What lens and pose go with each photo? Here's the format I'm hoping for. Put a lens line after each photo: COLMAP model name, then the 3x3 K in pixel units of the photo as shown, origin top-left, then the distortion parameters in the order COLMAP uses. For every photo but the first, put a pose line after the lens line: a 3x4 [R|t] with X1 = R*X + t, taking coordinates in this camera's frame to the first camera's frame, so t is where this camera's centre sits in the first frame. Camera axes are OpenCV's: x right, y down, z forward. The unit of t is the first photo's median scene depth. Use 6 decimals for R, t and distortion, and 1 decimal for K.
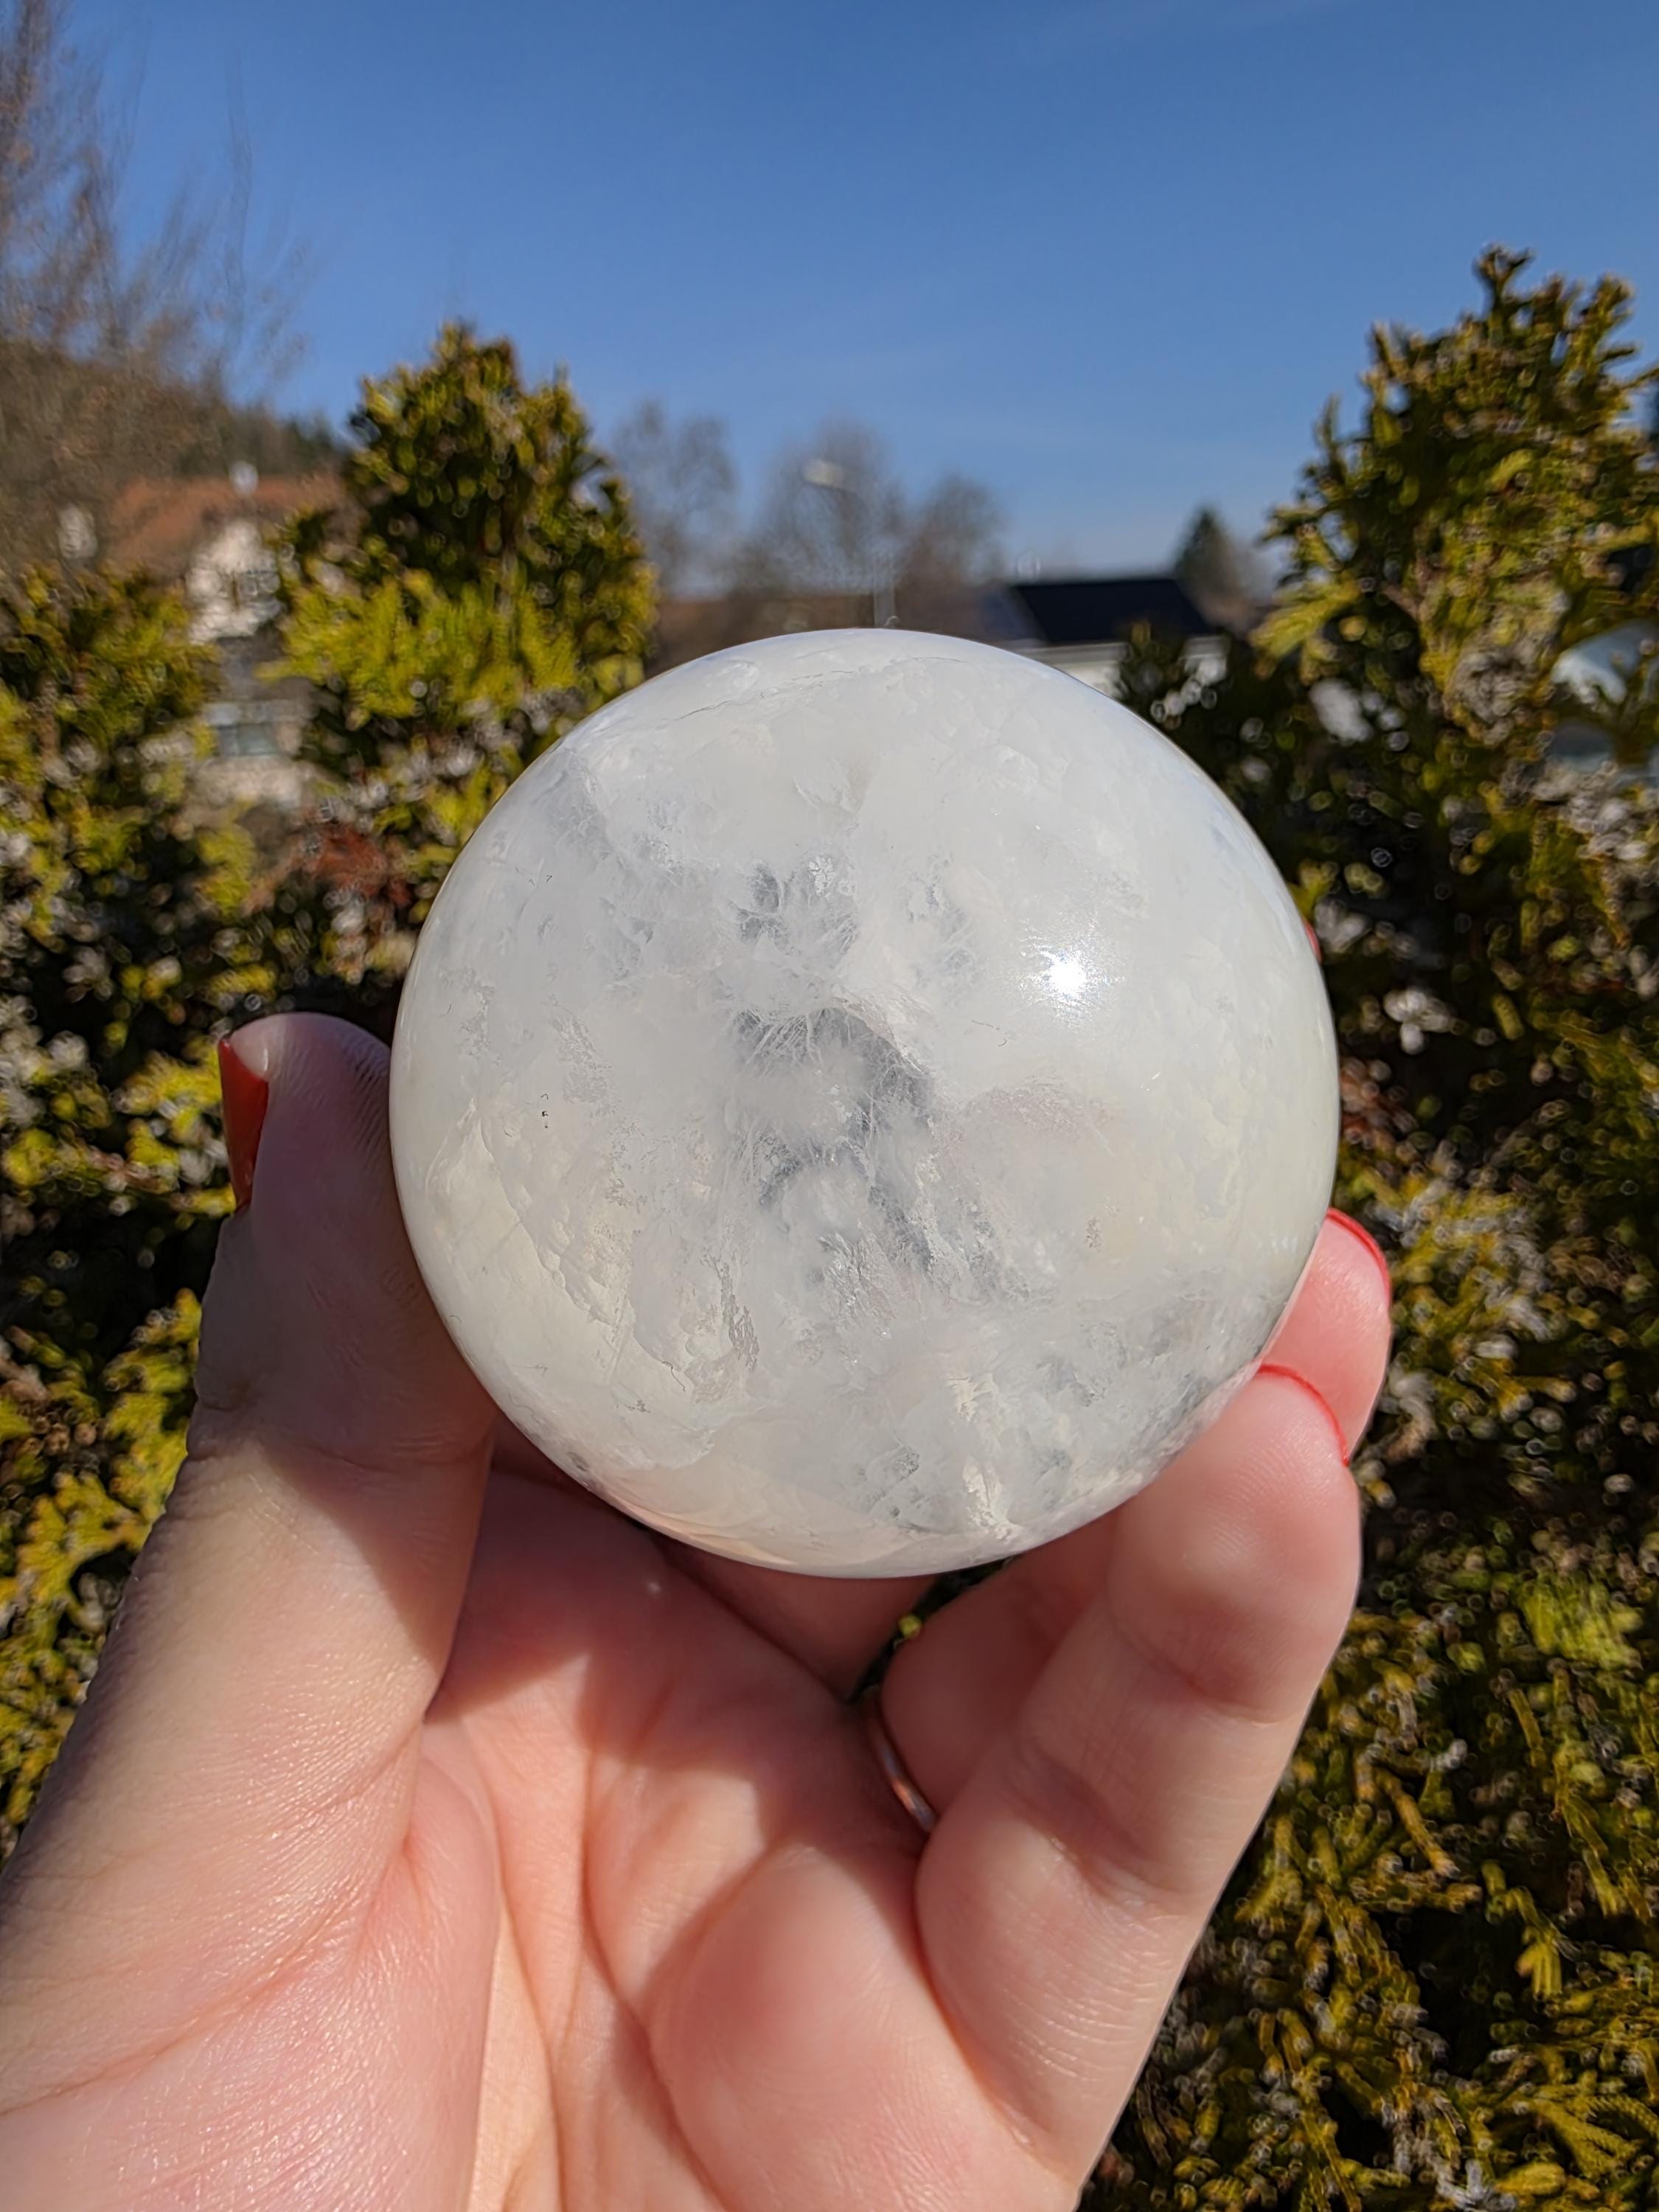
lens RADIAL K [[1391.7, 0, 762.5], [0, 1391.7, 1055.3], [0, 0, 1]] dist [0.003182, 0.000689]
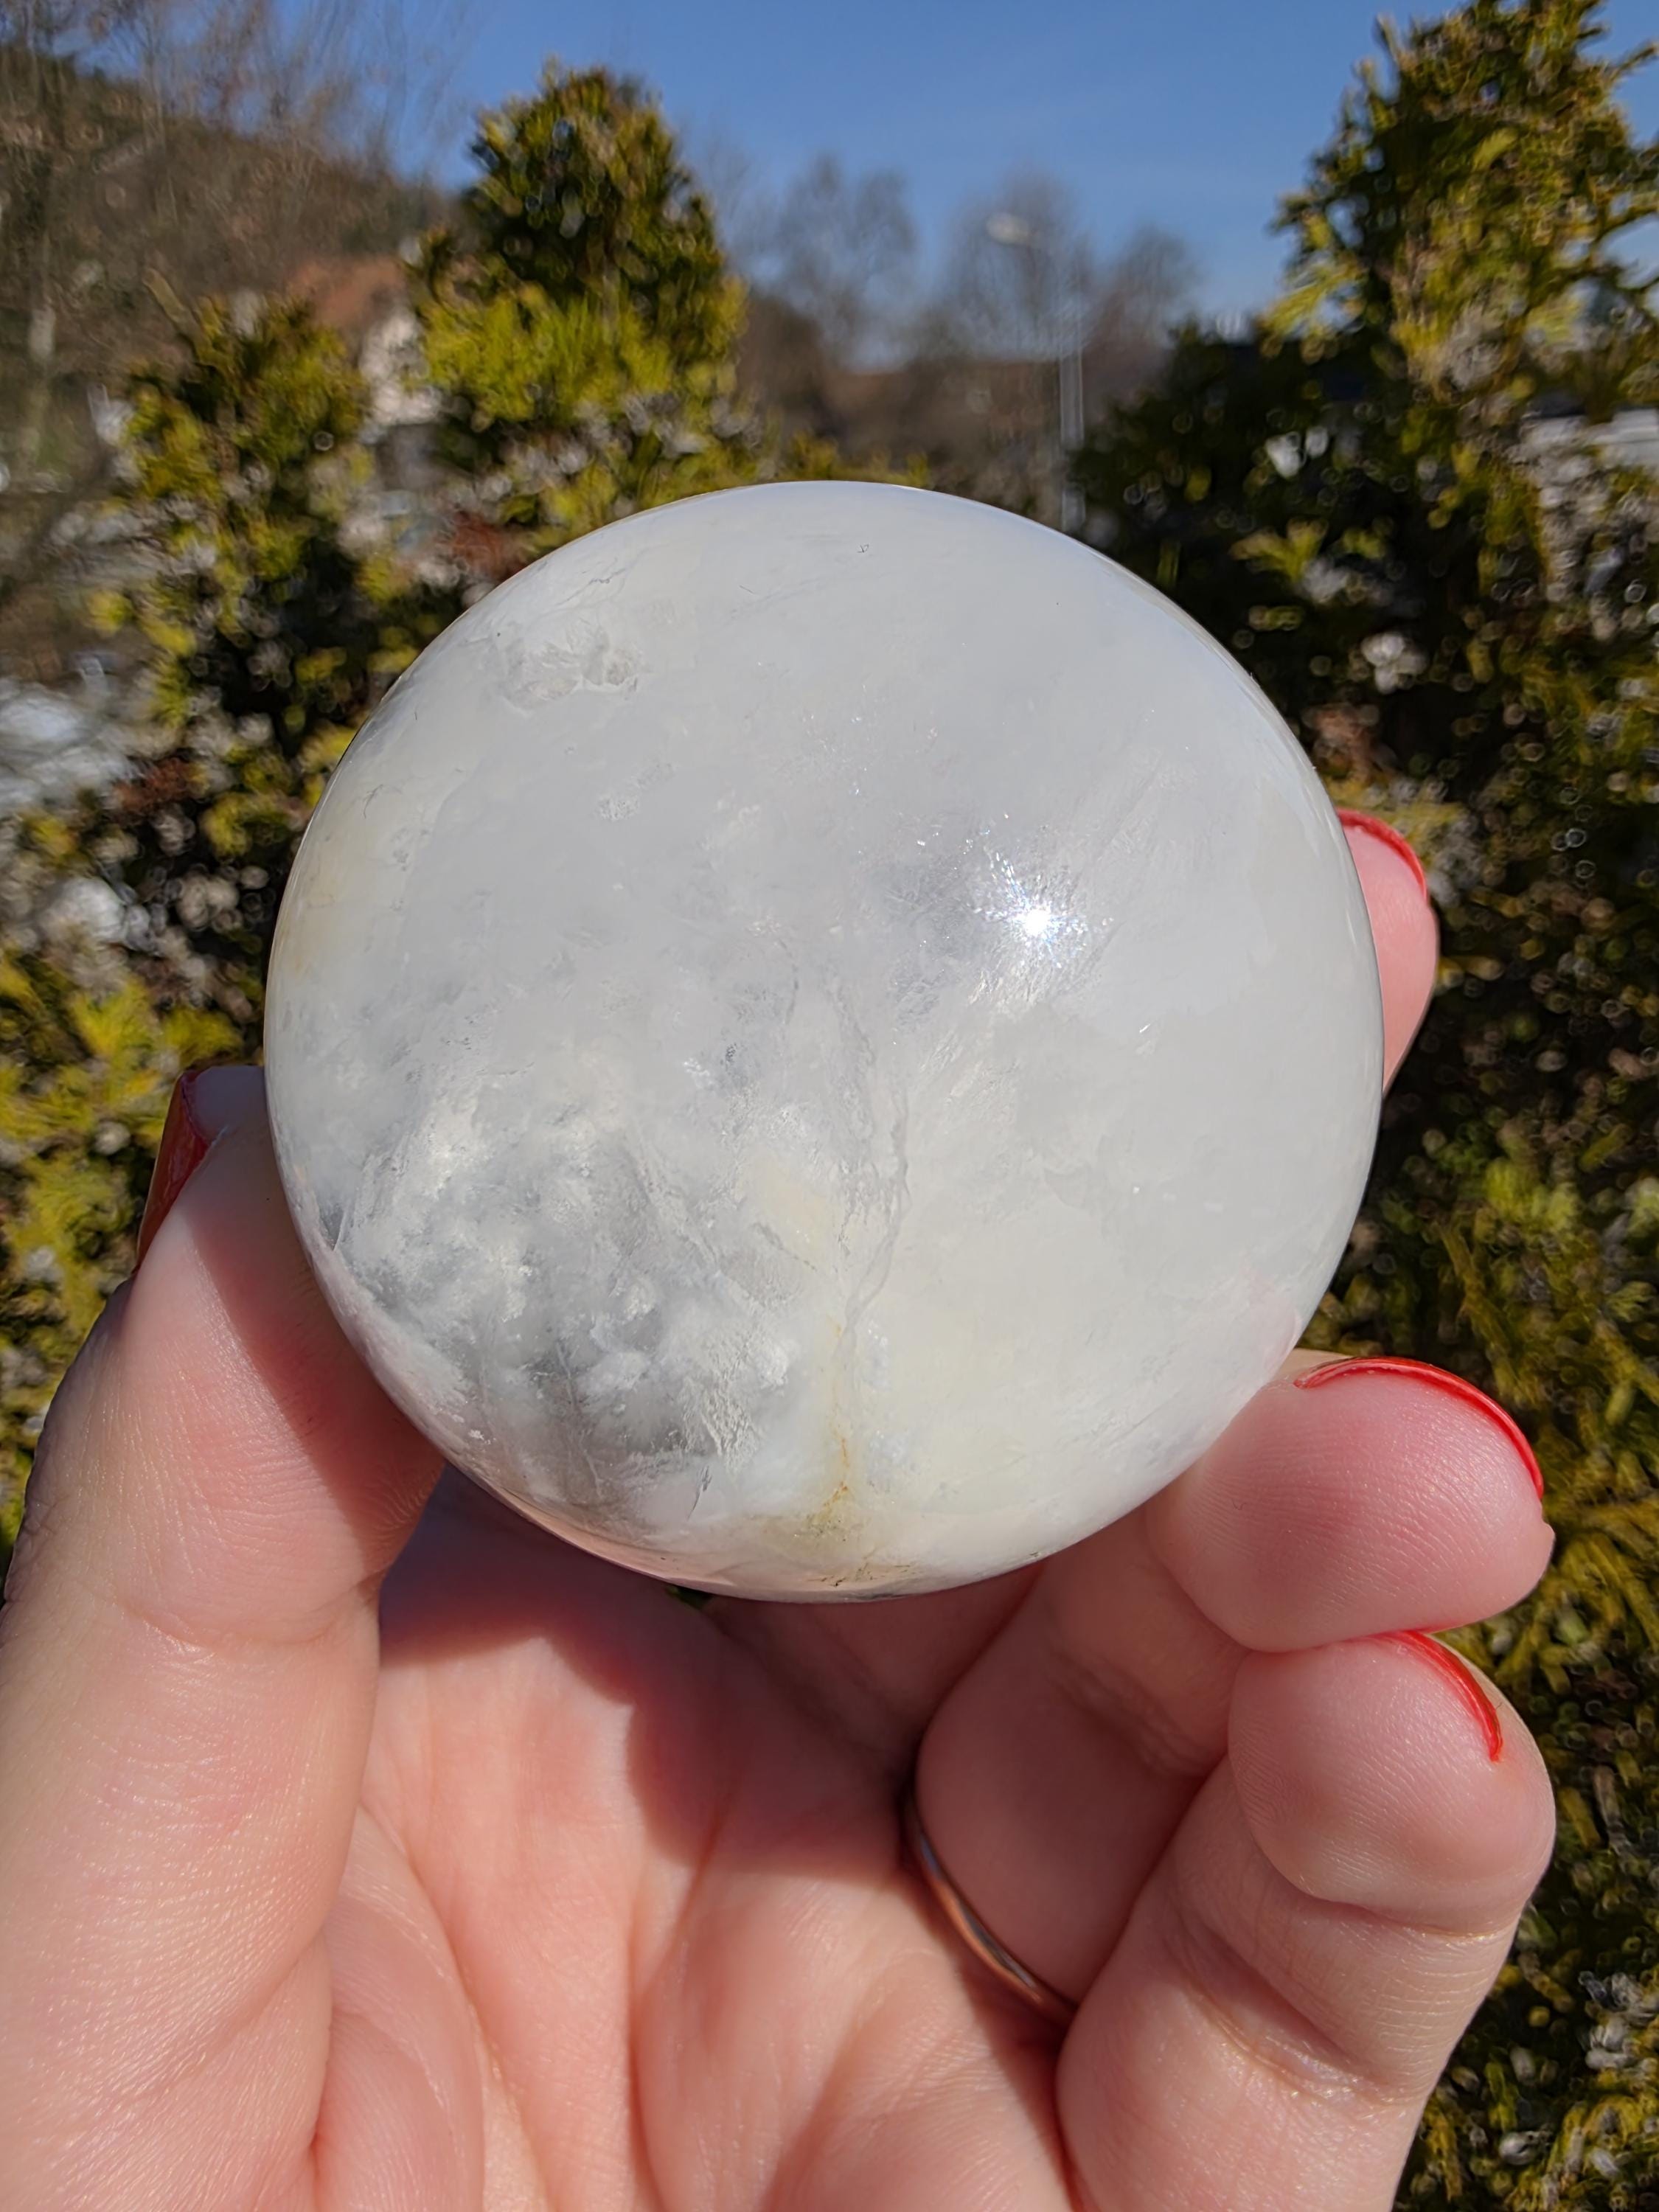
lens RADIAL K [[1410.5, 0, 844.0], [0, 1410.5, 1001.6], [0, 0, 1]] dist [0.000445, 0.001549]
pose [[0.997188, 0.006117, -0.074685, 0.105754], [0.001415, 0.994949, 0.100376, 0.129626], [0.074922, -0.100199, 0.992143, -0.202343]]
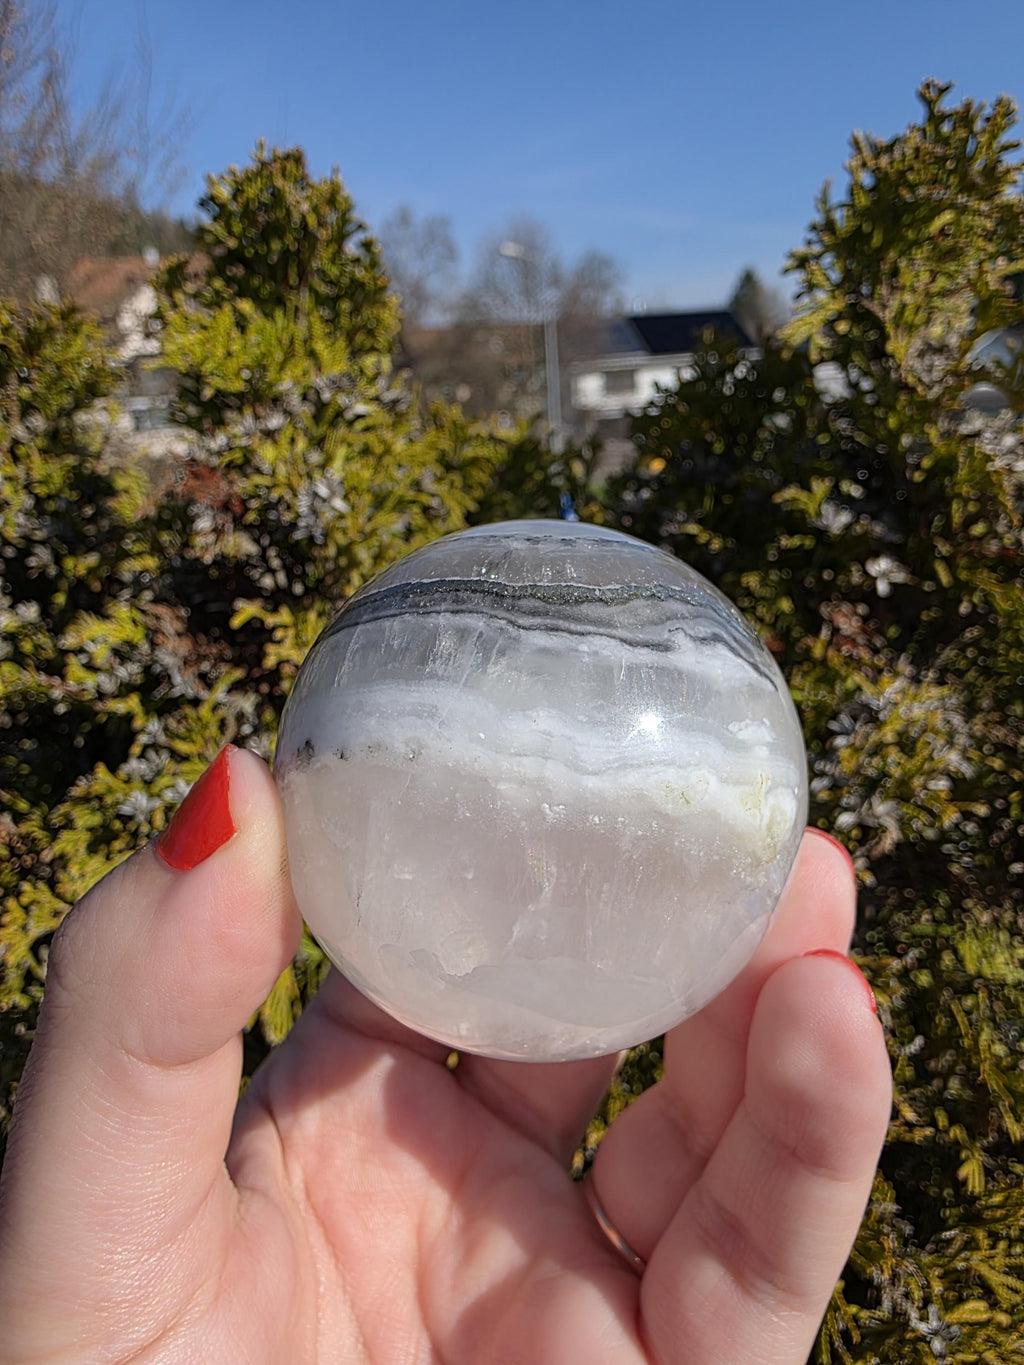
lens RADIAL K [[857.0, 0, 491.5], [0, 857.0, 616.3], [0, 0, 1]] dist [0.006394, -0.002388]
pose [[0.999798, -0.016082, 0.012095, 0.012066], [0.016001, 0.999849, 0.006749, 0.006320], [-0.012201, -0.006554, 0.999904, 0.036722]]
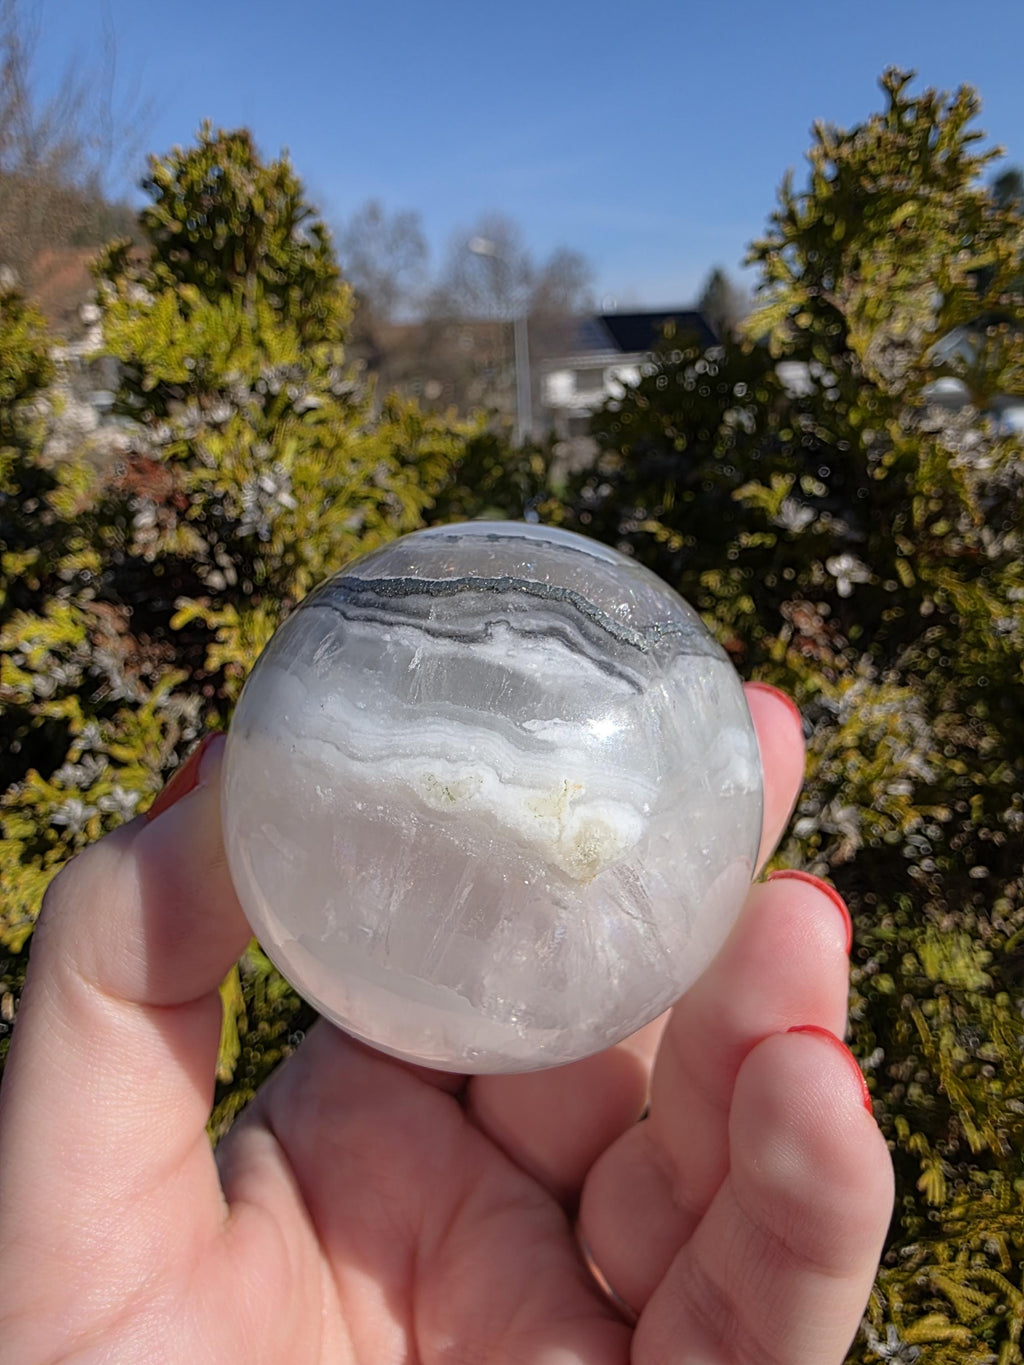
lens RADIAL K [[857.8, 0, 485.8], [0, 857.8, 616.1], [0, 0, 1]] dist [0.004133, 0.000296]
pose [[0.999105, -0.015306, 0.039430, 0.031693], [0.014943, 0.999843, 0.009475, 0.004718], [-0.039569, -0.008877, 0.999177, 0.065905]]
